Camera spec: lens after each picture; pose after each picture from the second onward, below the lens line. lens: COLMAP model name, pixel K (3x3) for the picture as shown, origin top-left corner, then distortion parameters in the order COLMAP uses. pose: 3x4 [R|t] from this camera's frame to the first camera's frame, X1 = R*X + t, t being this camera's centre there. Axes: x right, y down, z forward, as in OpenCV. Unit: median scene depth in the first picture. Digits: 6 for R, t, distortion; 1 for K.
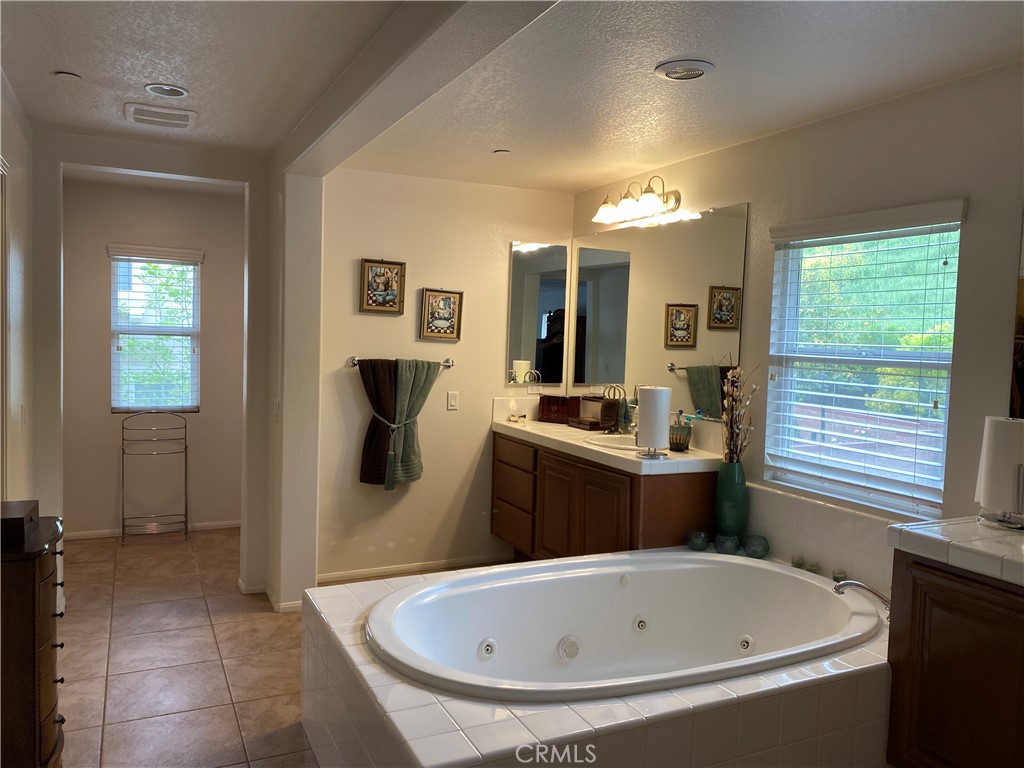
lens RADIAL K [[772.6, 0, 512.0], [0, 772.6, 384.0], [0, 0, 1]] dist [0.108077, 0.000381]
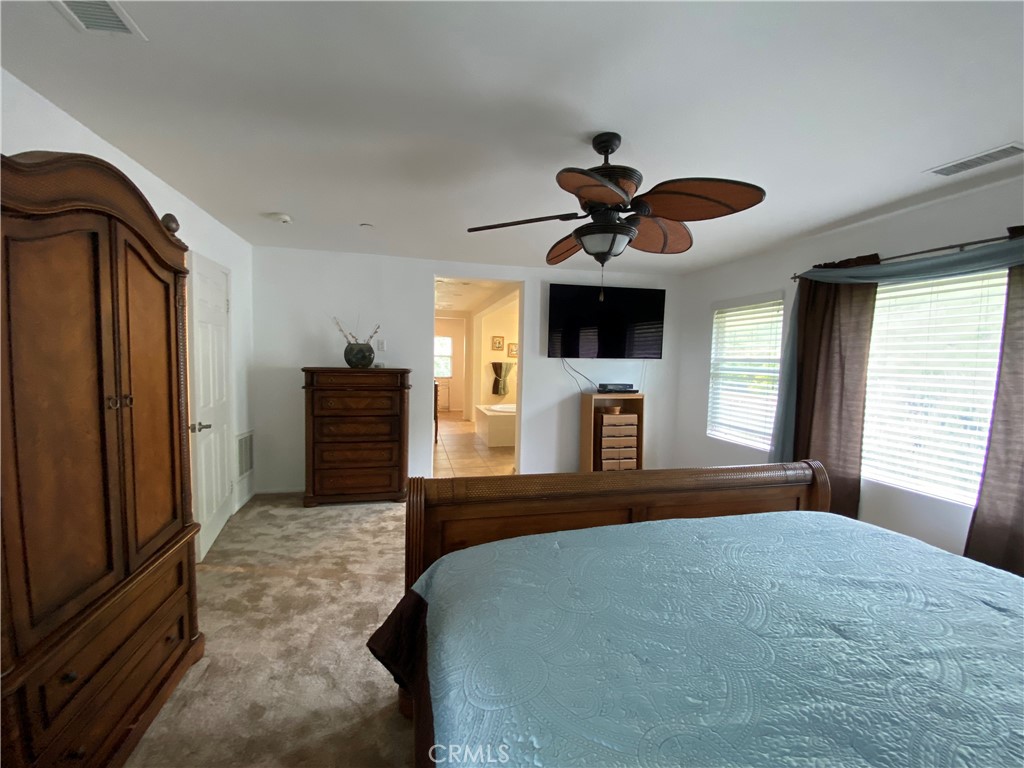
lens RADIAL K [[410.6, 0, 512.0], [0, 410.6, 384.0], [0, 0, 1]] dist [0.020244, -0.020691]
pose [[0.981633, -0.004182, -0.190733, 0.282216], [0.005972, 0.999943, 0.008815, 0.056904], [0.190685, -0.009792, 0.981602, -0.964583]]
